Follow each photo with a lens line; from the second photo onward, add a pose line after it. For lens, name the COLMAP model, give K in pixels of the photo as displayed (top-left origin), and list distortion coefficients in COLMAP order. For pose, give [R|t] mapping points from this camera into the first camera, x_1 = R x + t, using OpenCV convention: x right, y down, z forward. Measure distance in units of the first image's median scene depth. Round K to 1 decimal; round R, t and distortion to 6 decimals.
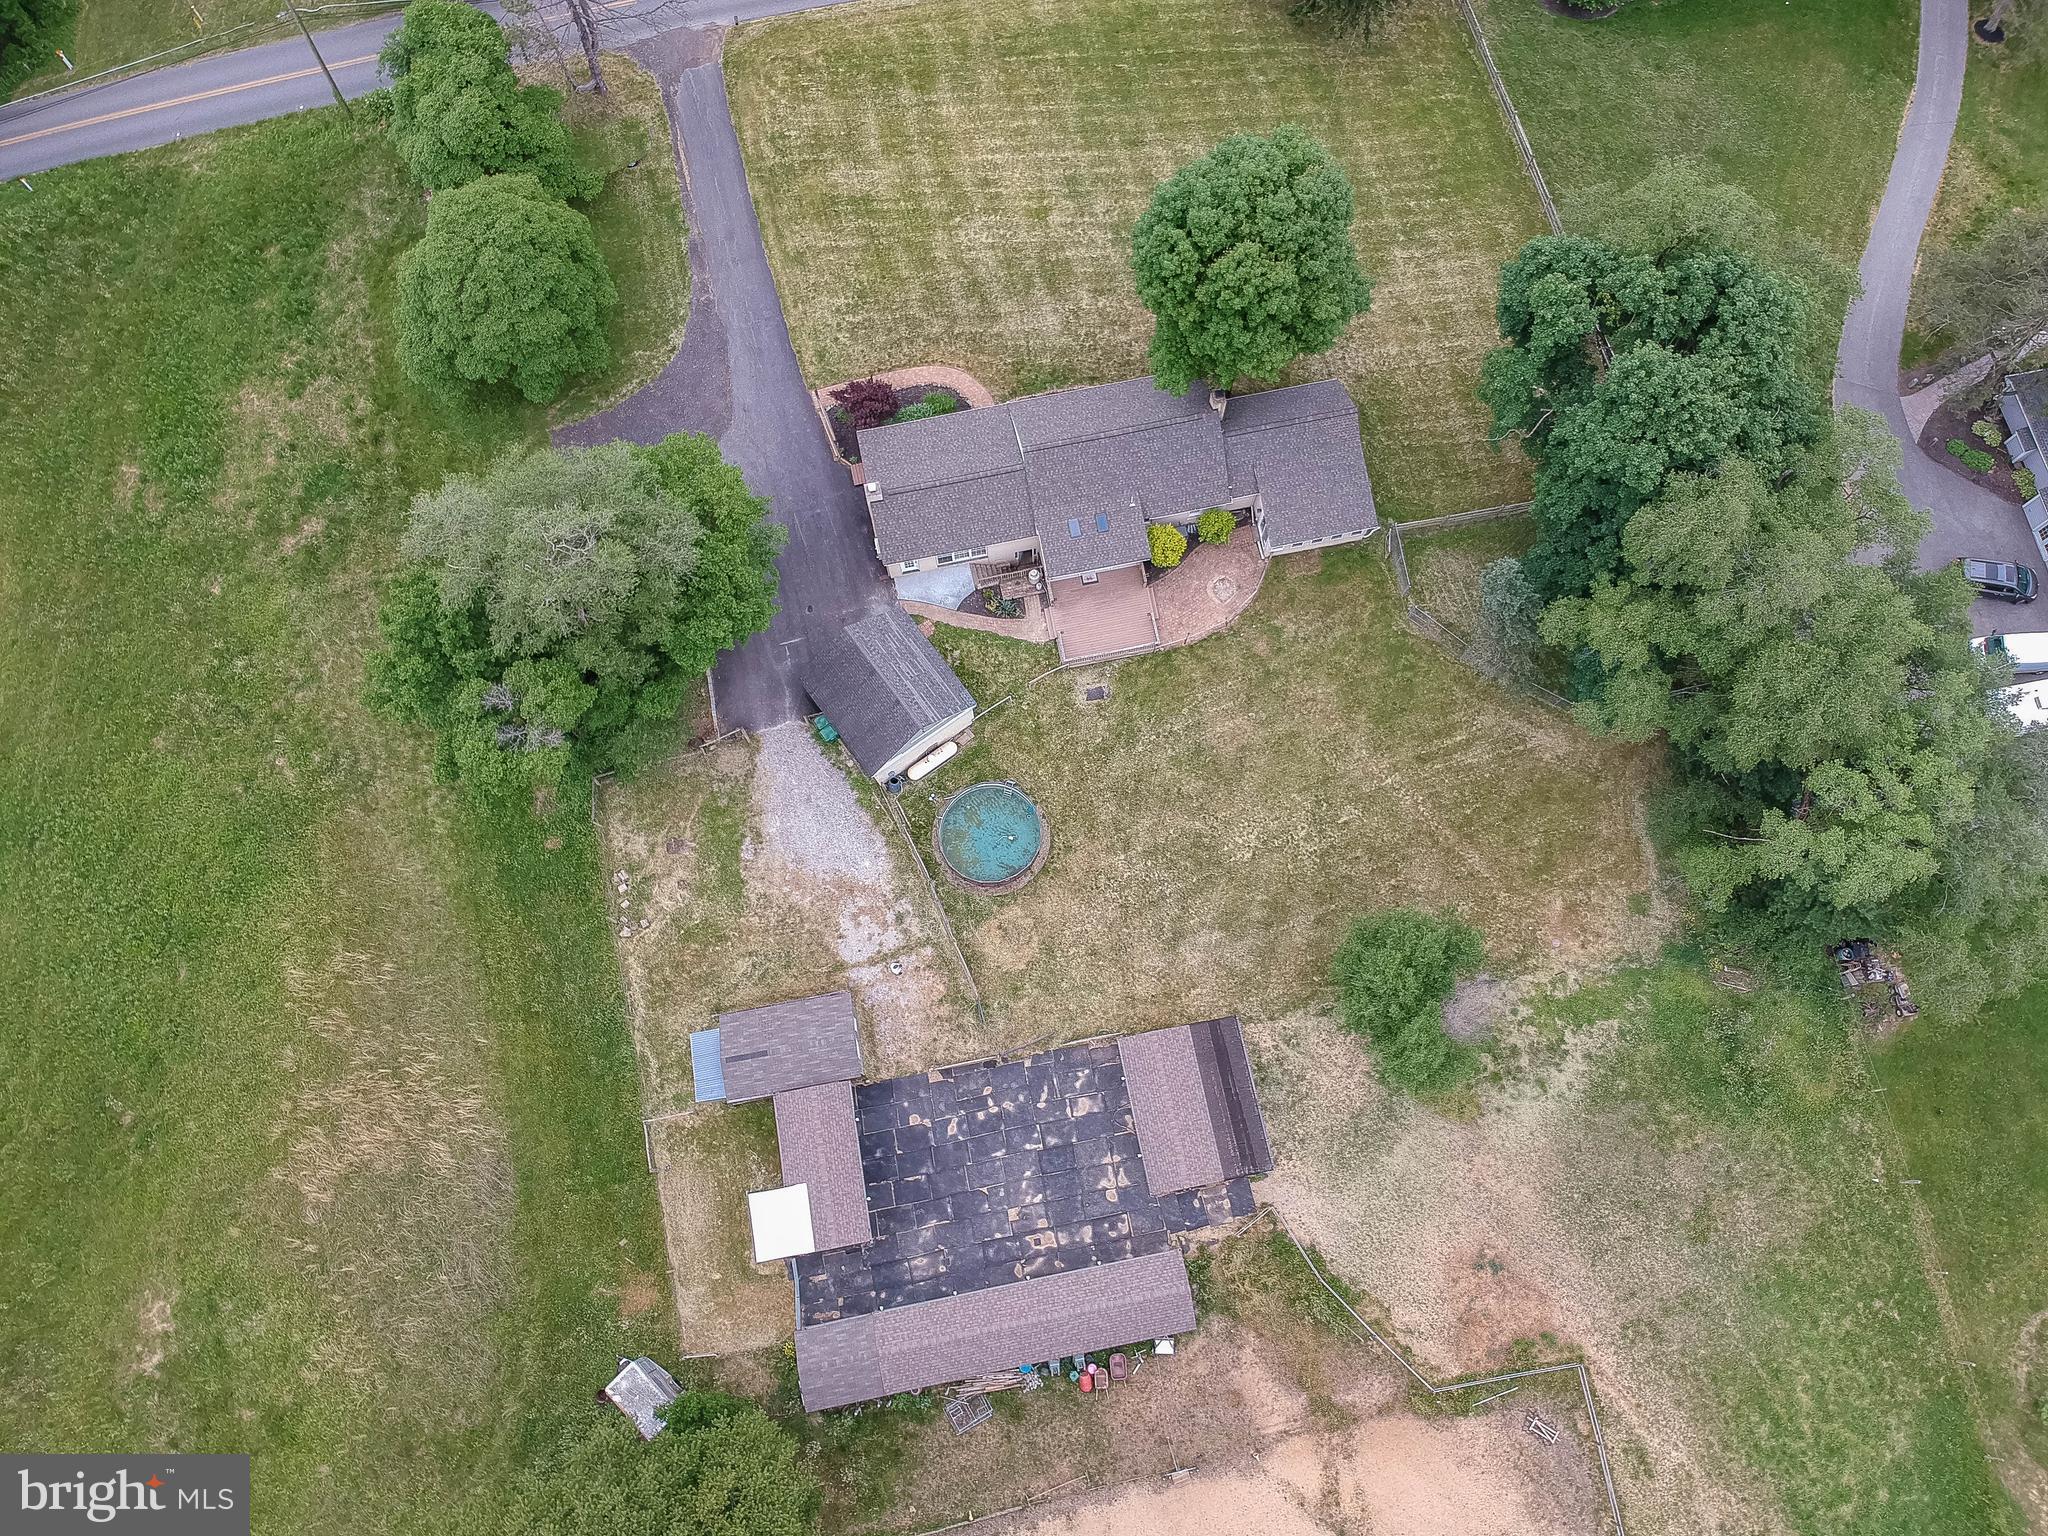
lens RADIAL K [[1489.3, 0, 1024.0], [0, 1489.3, 768.0], [0, 0, 1]] dist [0.107304, -0.186553]
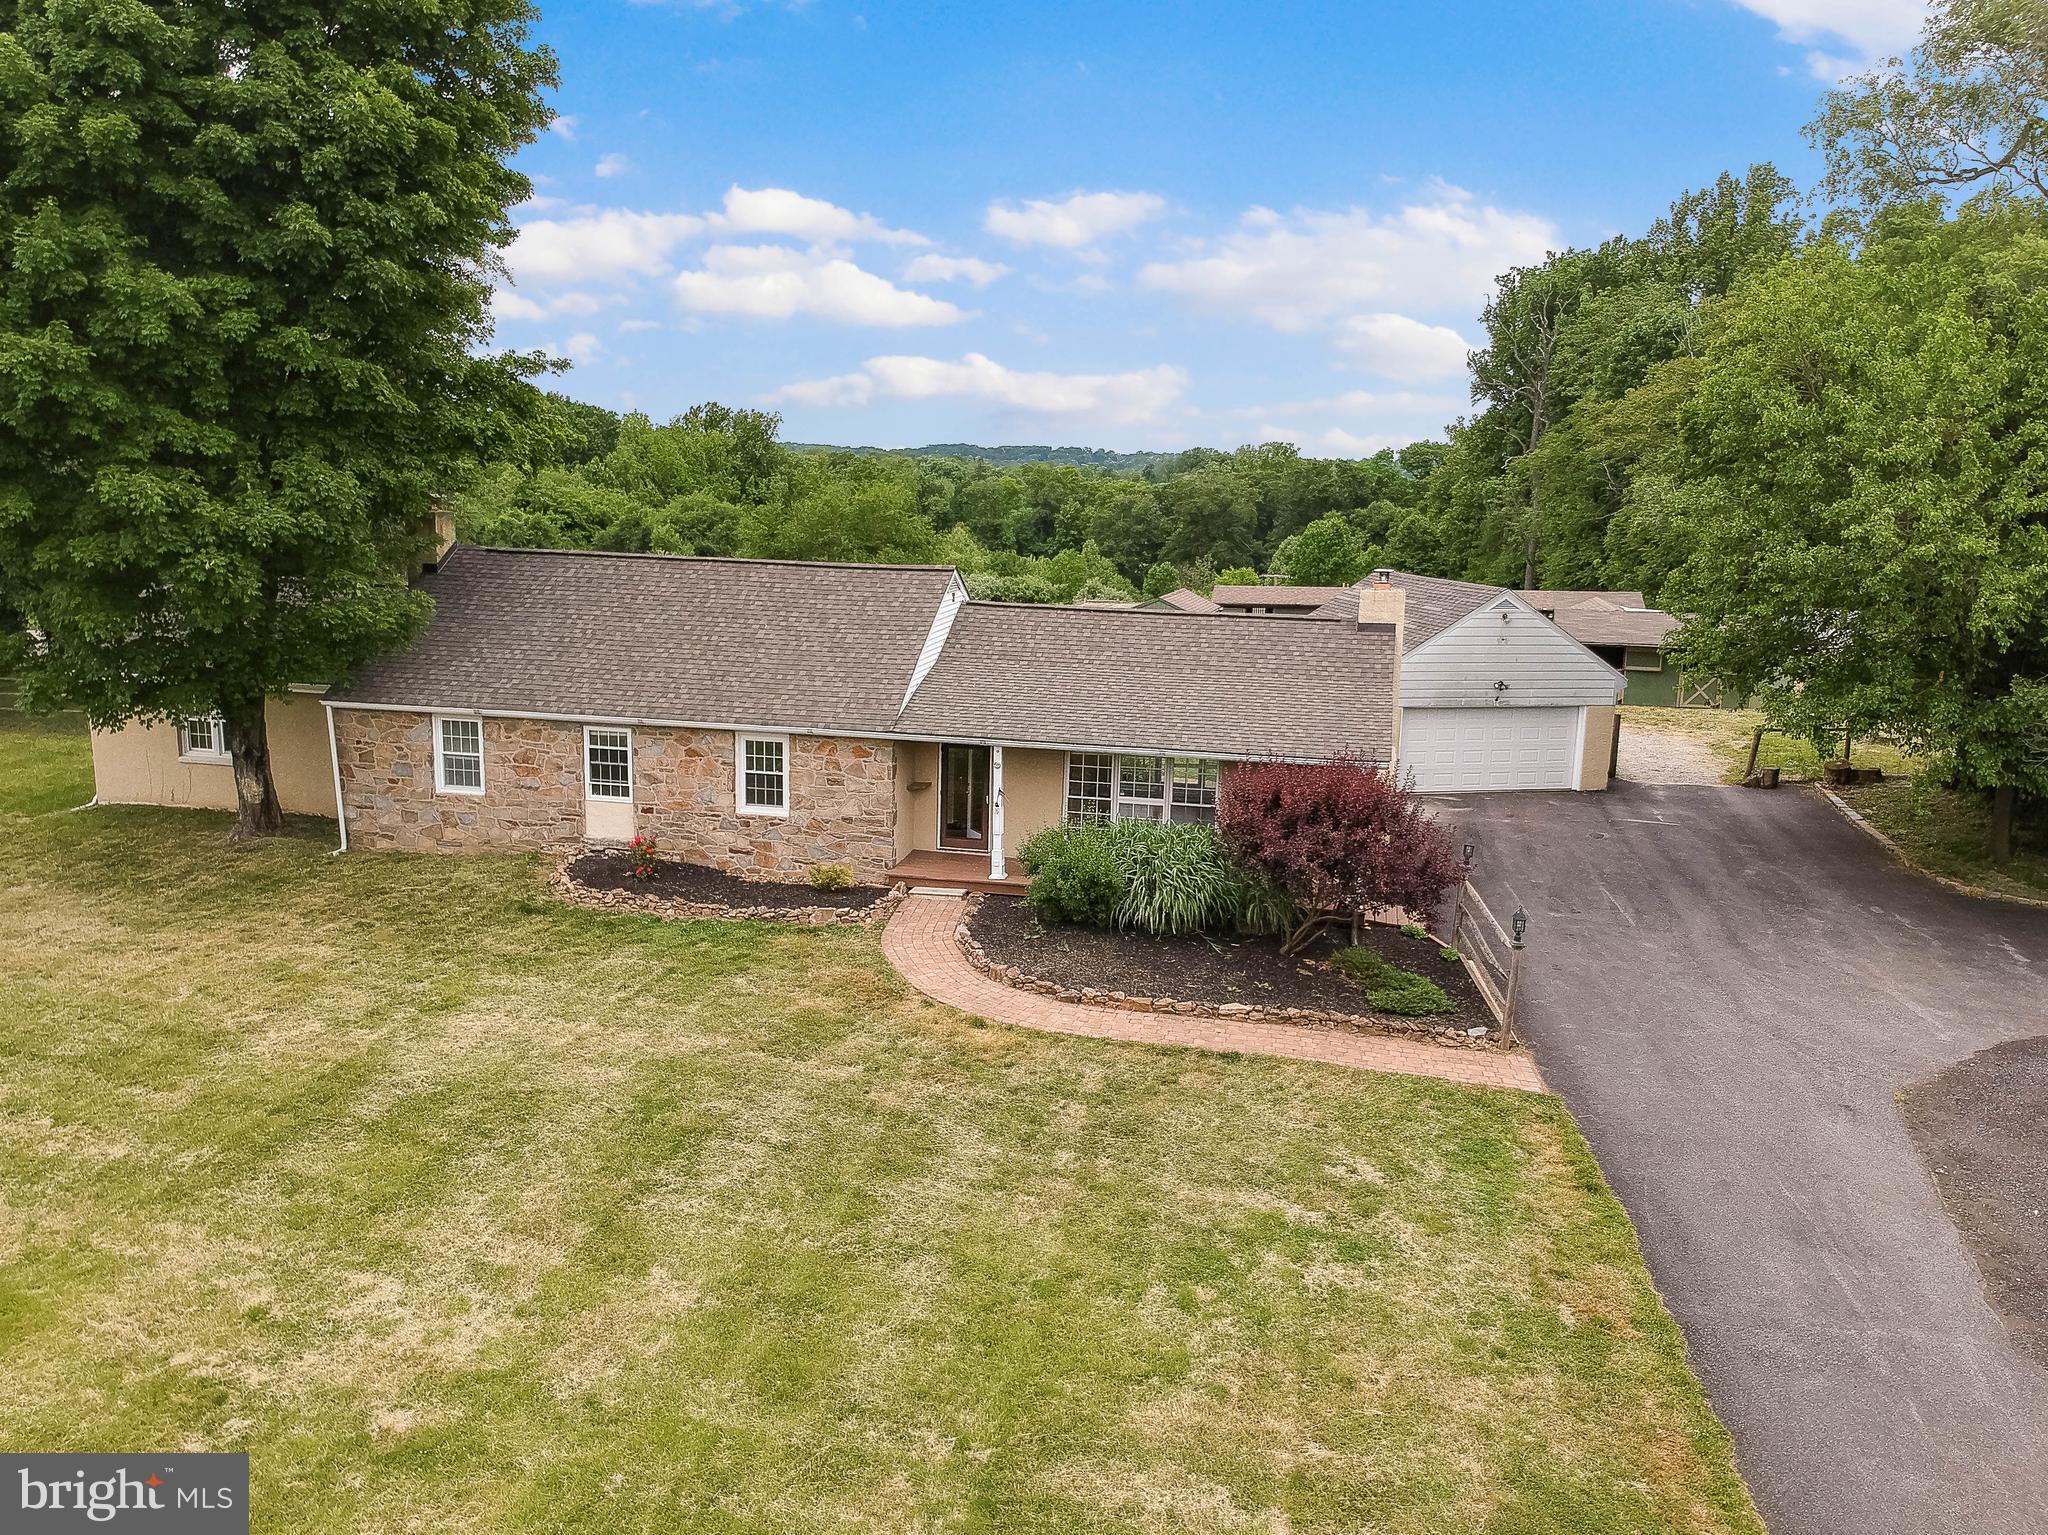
lens RADIAL K [[1543.6, 0, 1075.8], [0, 1543.6, 762.4], [0, 0, 1]] dist [0.157814, -0.329551]
pose [[-0.921380, -0.126857, 0.367378, -0.175202], [0.355551, 0.106670, 0.928550, -0.566338], [-0.156982, 0.986169, -0.053179, 1.086424]]
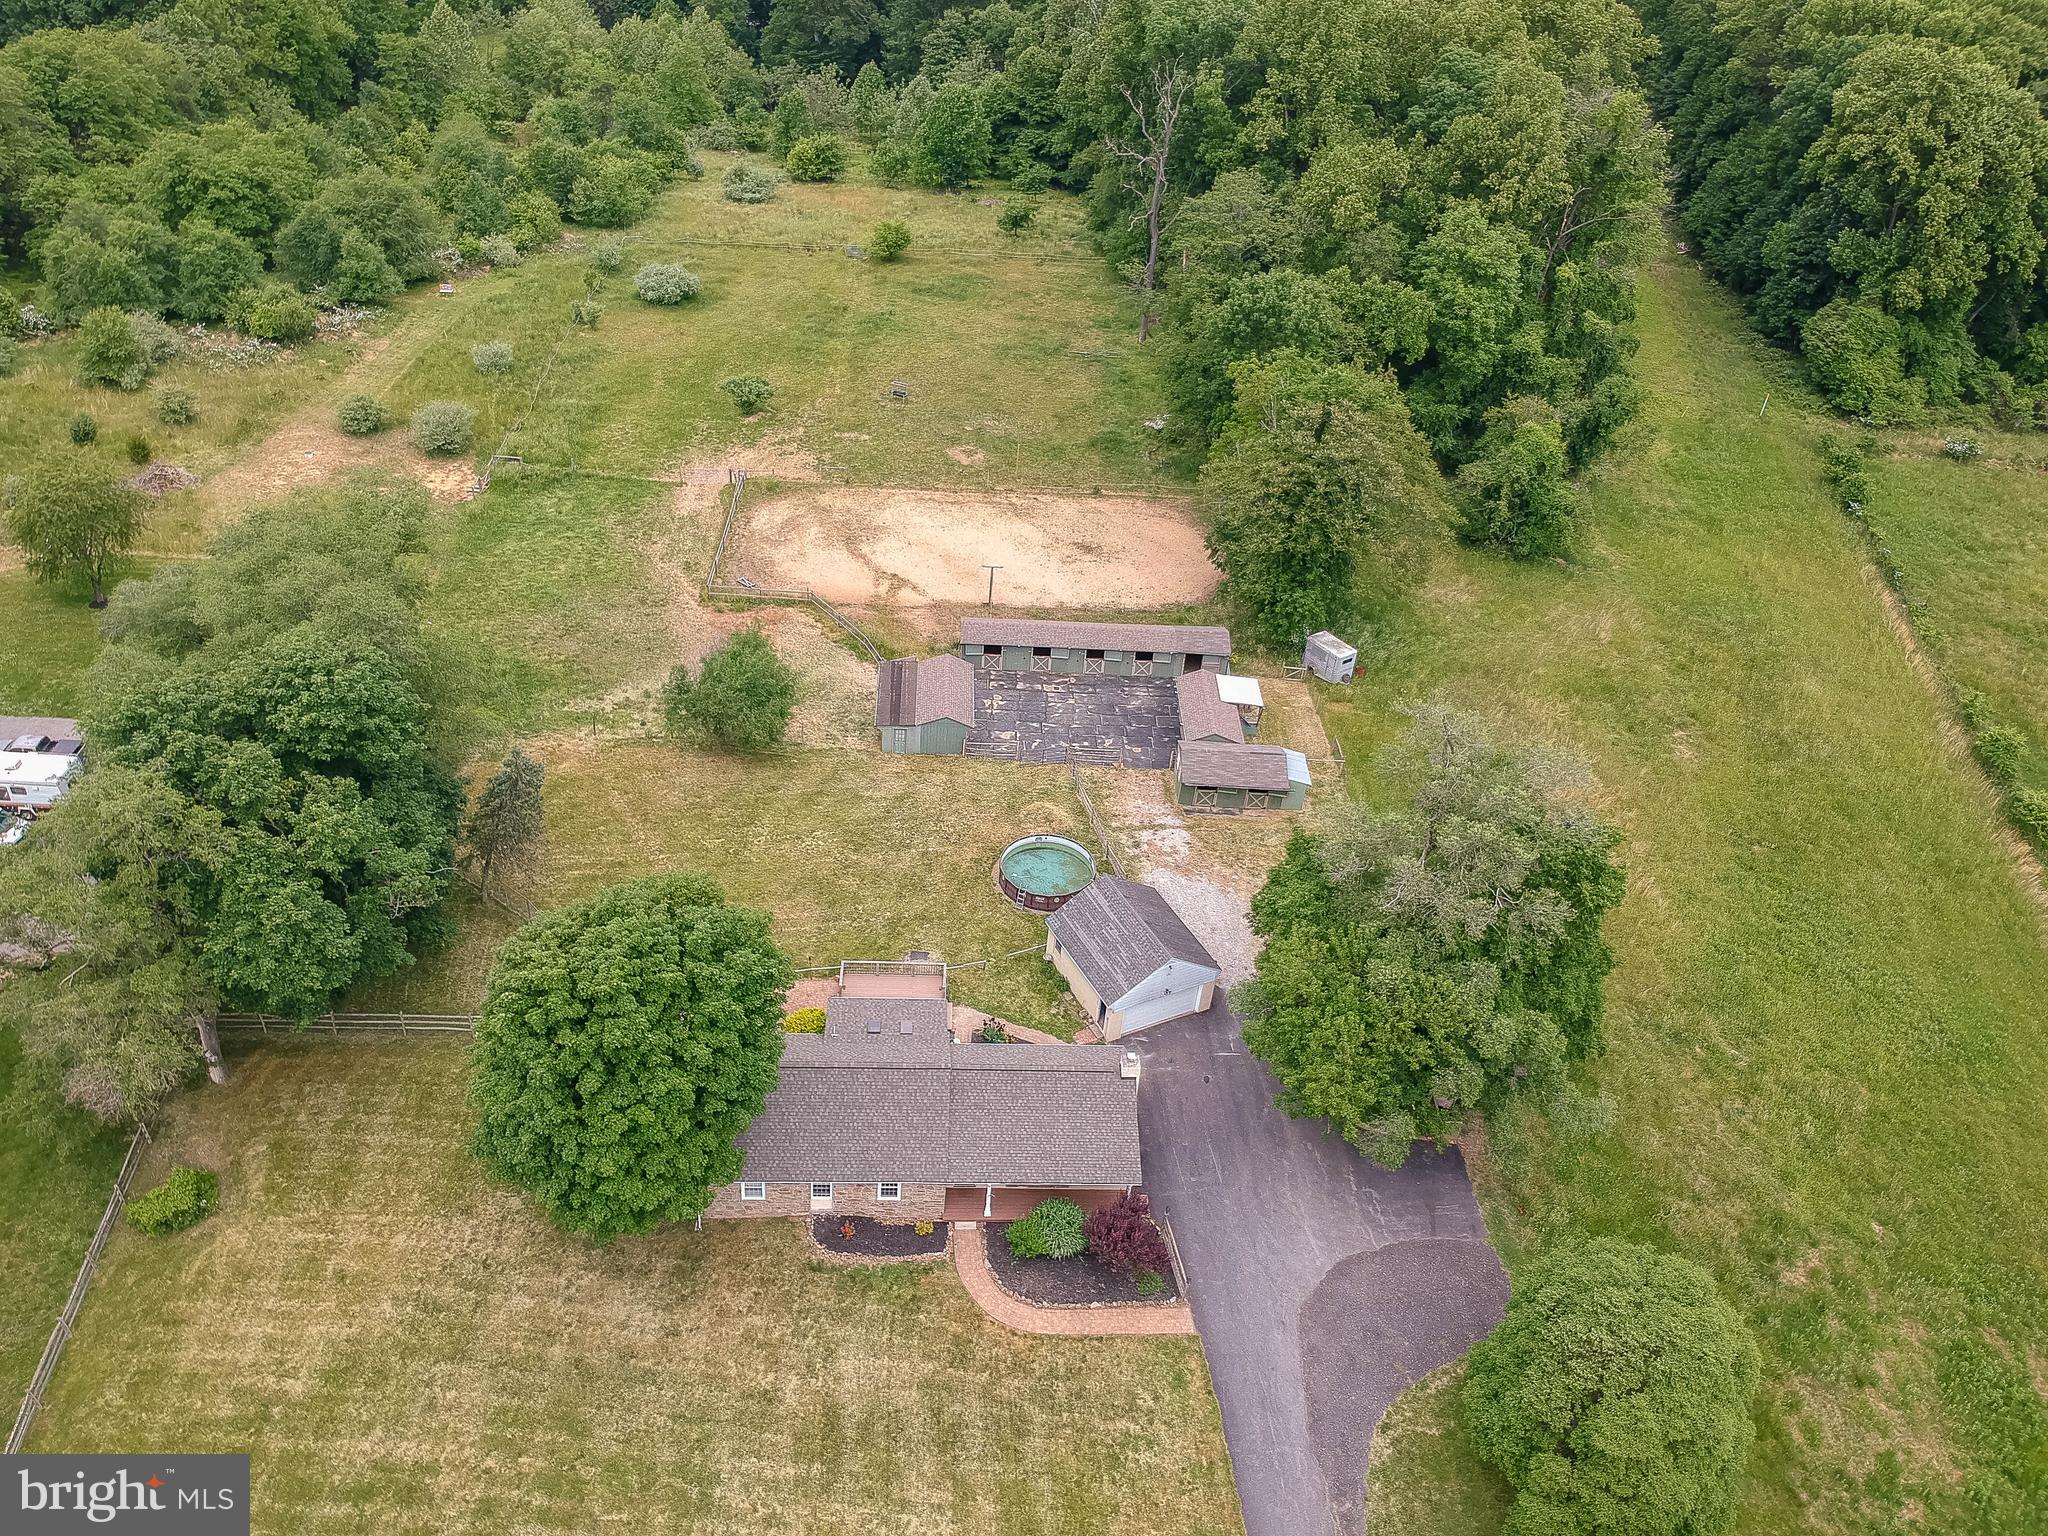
lens RADIAL K [[1497.8, 0, 1050.1], [0, 1497.8, 771.5], [0, 0, 1]] dist [0.106390, -0.203696]
pose [[-0.981713, -0.183433, 0.050914, -0.066107], [0.114093, -0.352846, 0.928699, -0.953833], [-0.152389, 0.917525, 0.367321, 0.540897]]
